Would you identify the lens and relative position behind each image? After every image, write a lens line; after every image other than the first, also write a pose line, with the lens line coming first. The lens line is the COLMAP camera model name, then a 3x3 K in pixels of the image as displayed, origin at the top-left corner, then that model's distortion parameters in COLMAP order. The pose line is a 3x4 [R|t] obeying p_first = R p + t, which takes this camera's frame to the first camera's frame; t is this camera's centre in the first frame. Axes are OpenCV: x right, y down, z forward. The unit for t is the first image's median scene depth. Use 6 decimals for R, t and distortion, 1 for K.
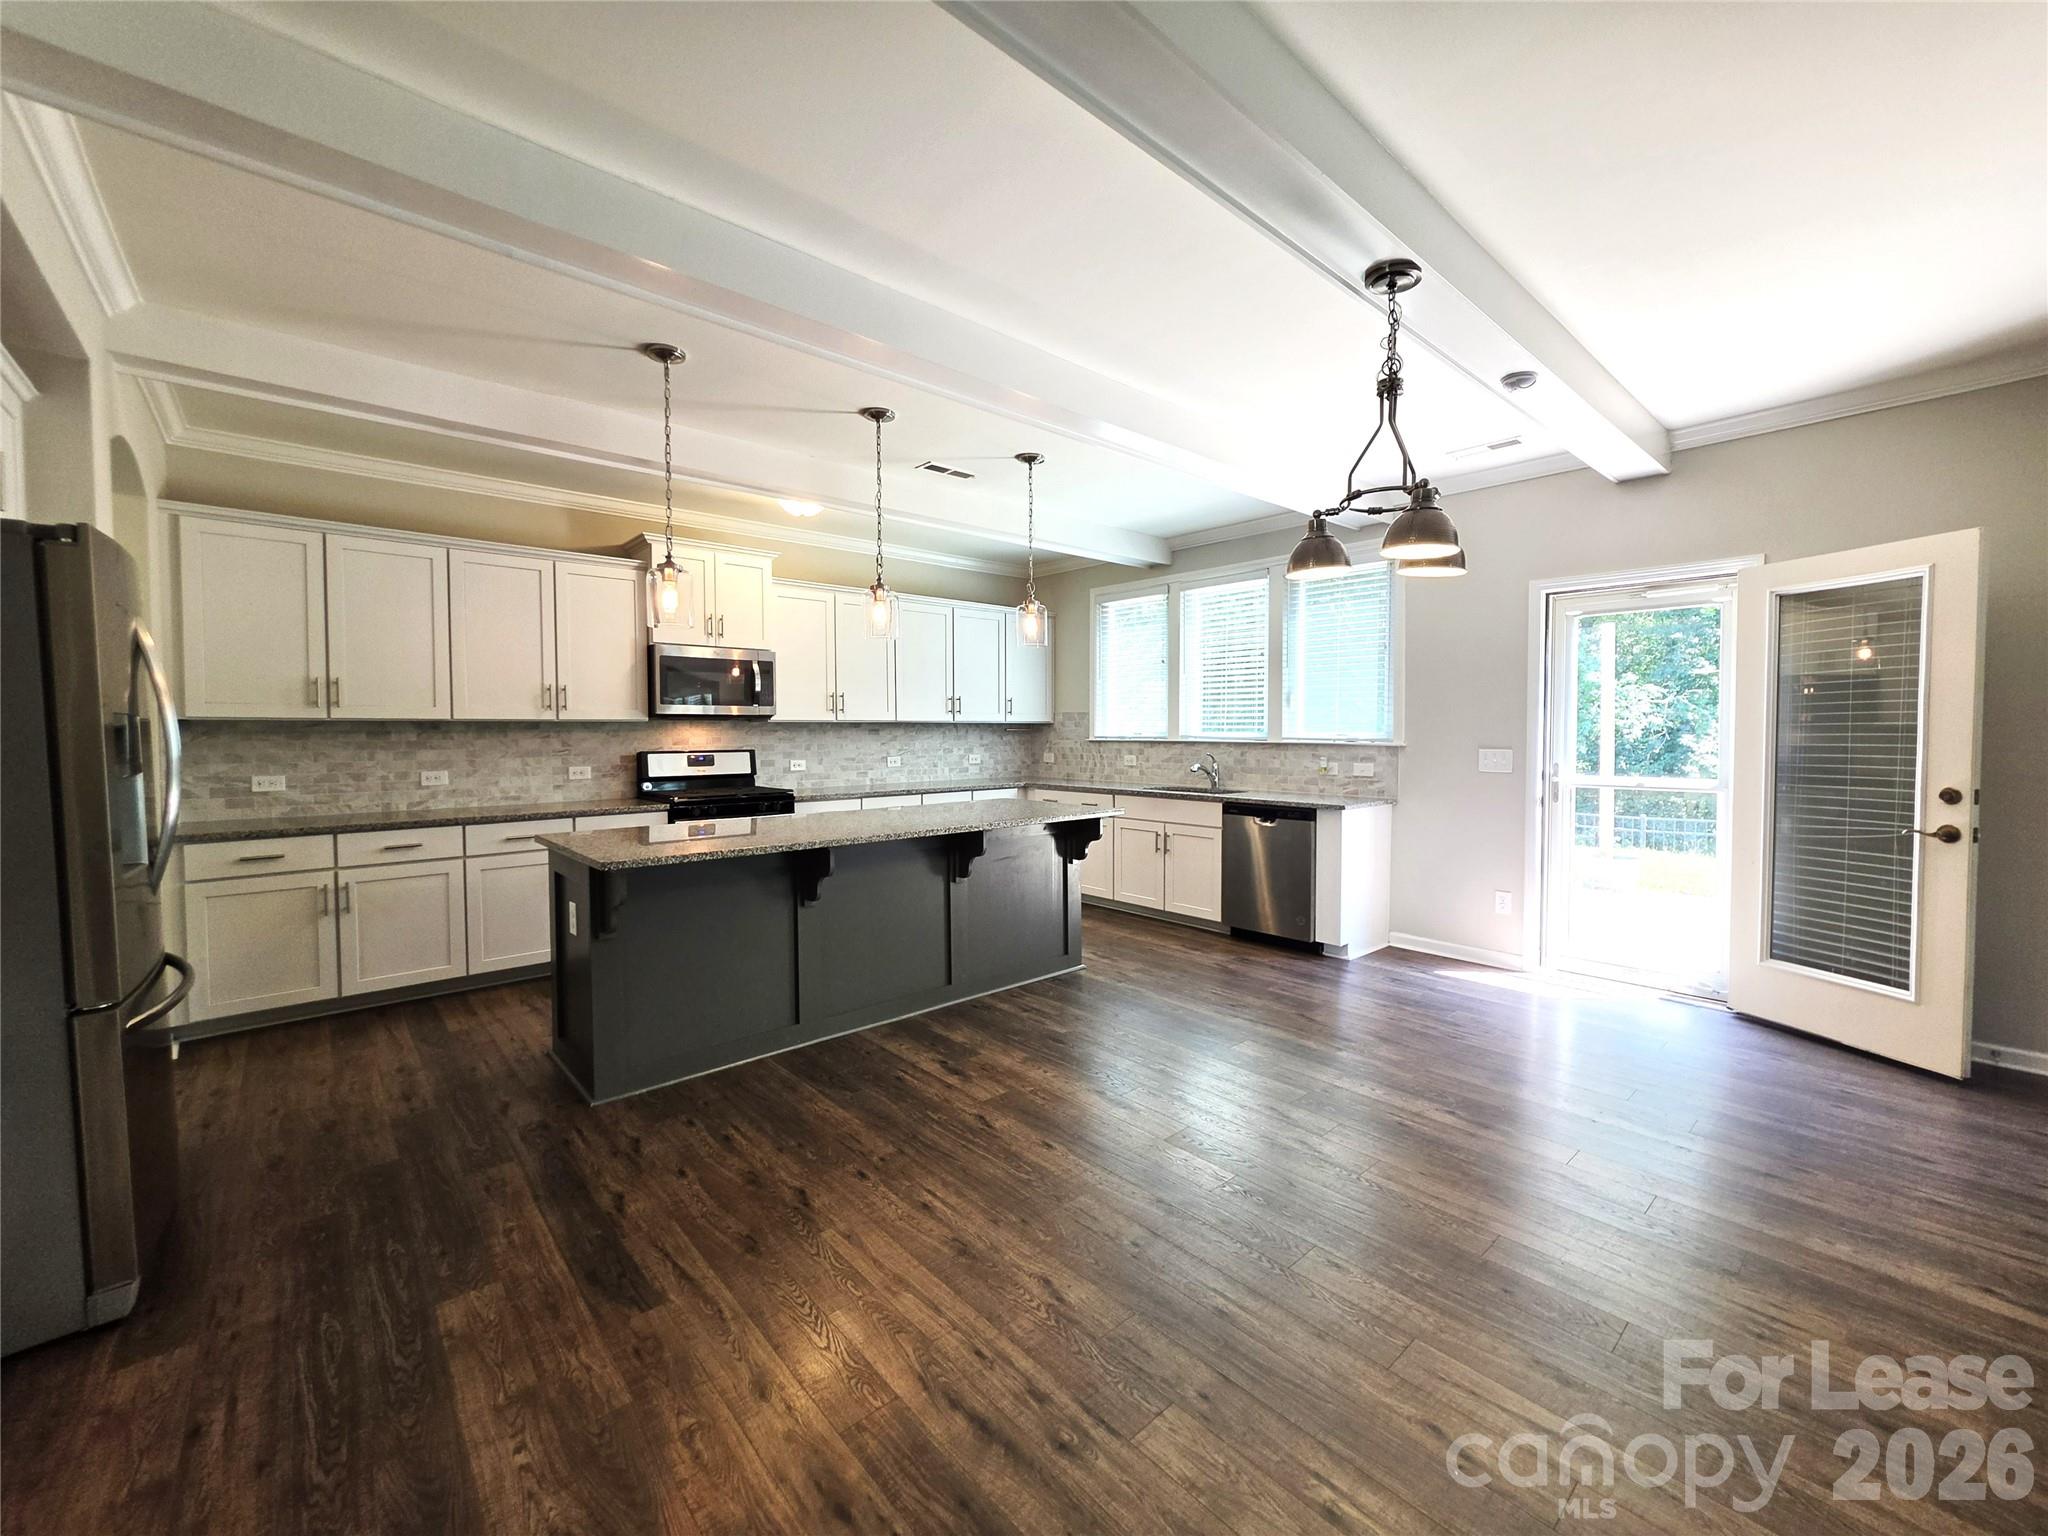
lens RADIAL K [[830.6, 0, 1019.0], [0, 830.6, 759.4], [0, 0, 1]] dist [-0.001444, -0.000381]
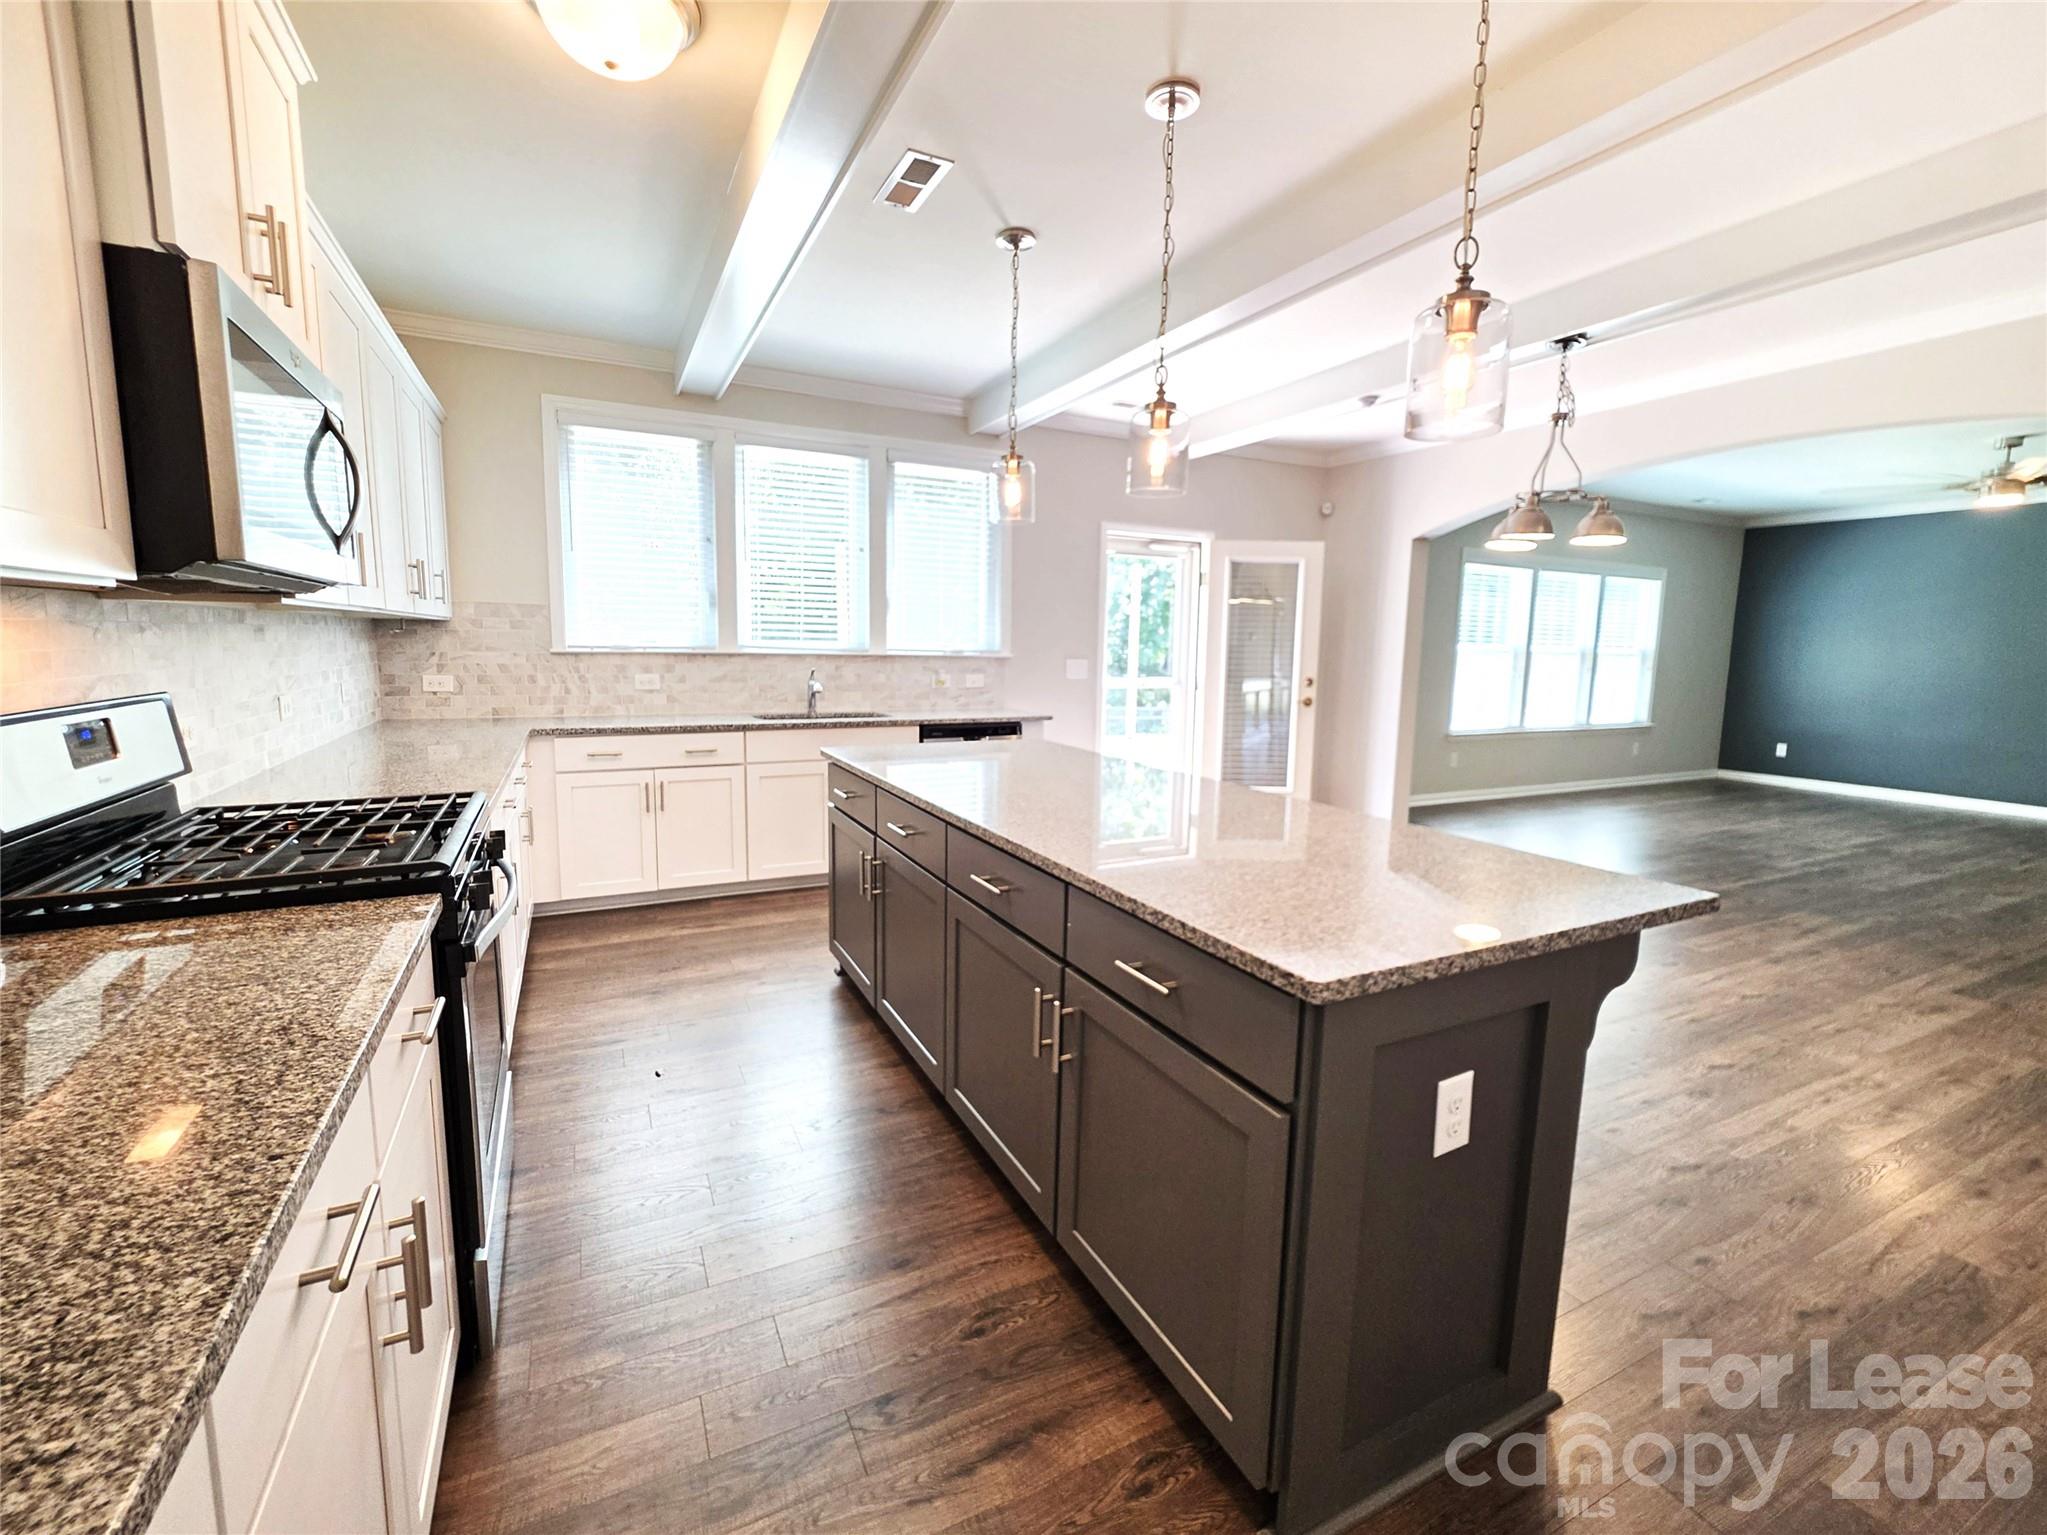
lens RADIAL K [[871.7, 0, 1021.0], [0, 871.7, 760.6], [0, 0, 1]] dist [-0.002649, -0.000602]
pose [[0.257067, -0.124911, 0.958287, -0.641665], [0.017798, 0.992055, 0.124538, -0.024512], [-0.966230, -0.014959, 0.257248, 0.718342]]
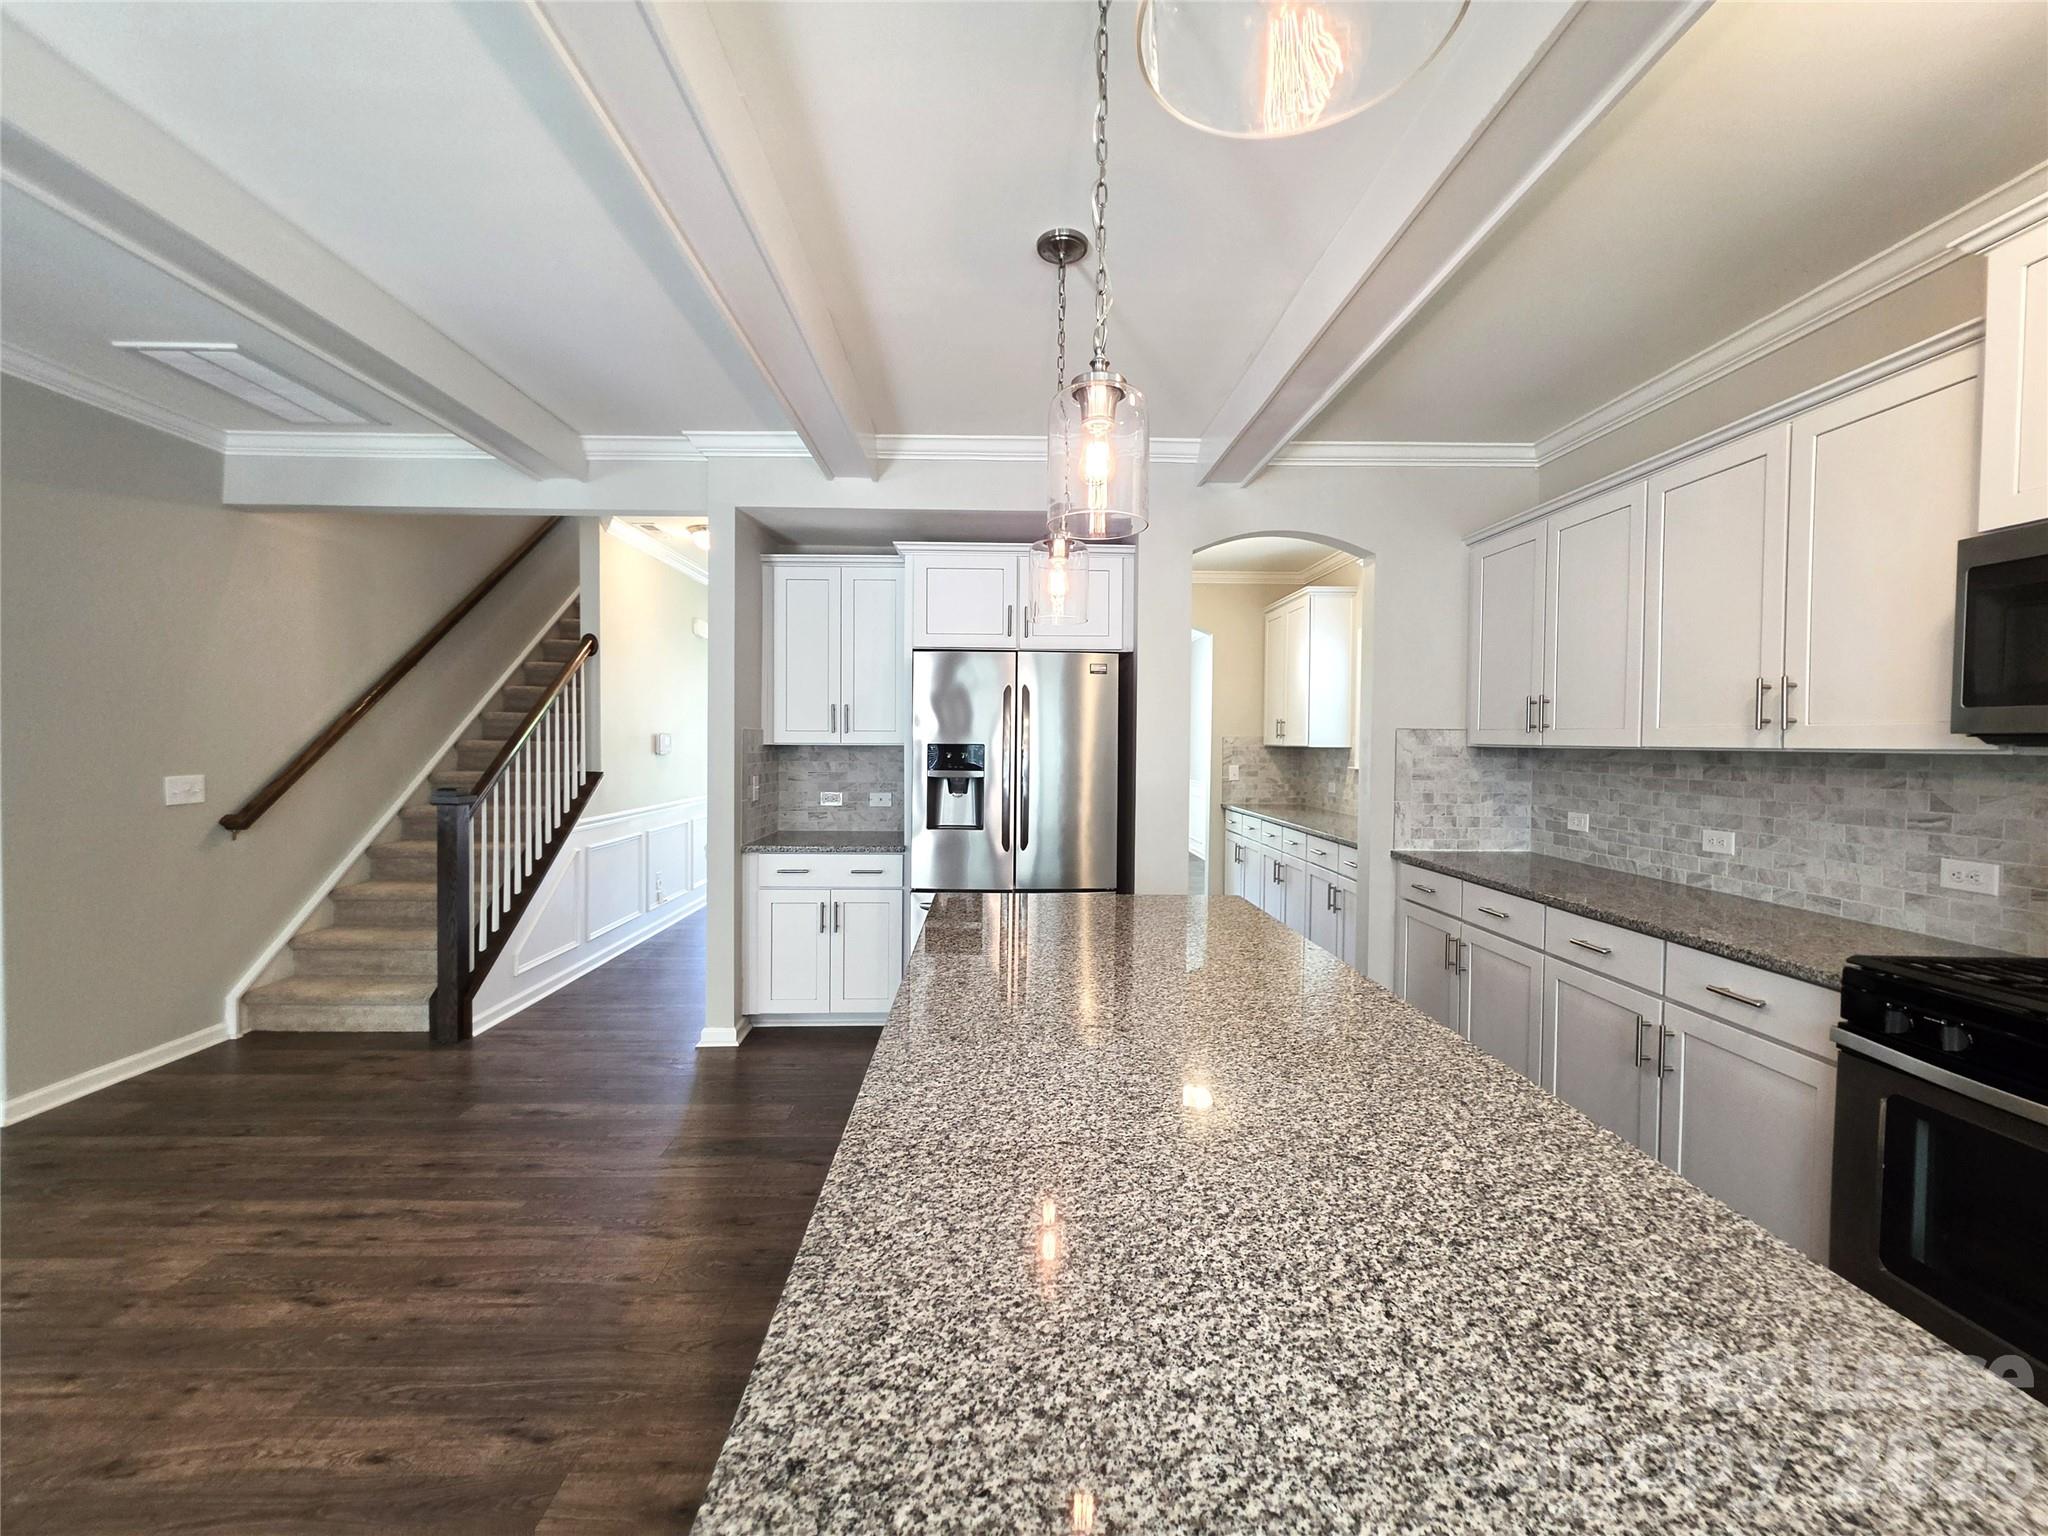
lens RADIAL K [[830.6, 0, 1019.0], [0, 830.6, 759.4], [0, 0, 1]] dist [-0.001444, -0.000381]
pose [[-0.645811, 0.014513, -0.763359, 0.101861], [-0.036103, 0.998120, 0.049520, -0.048004], [0.762643, 0.059540, -0.644074, 0.940823]]
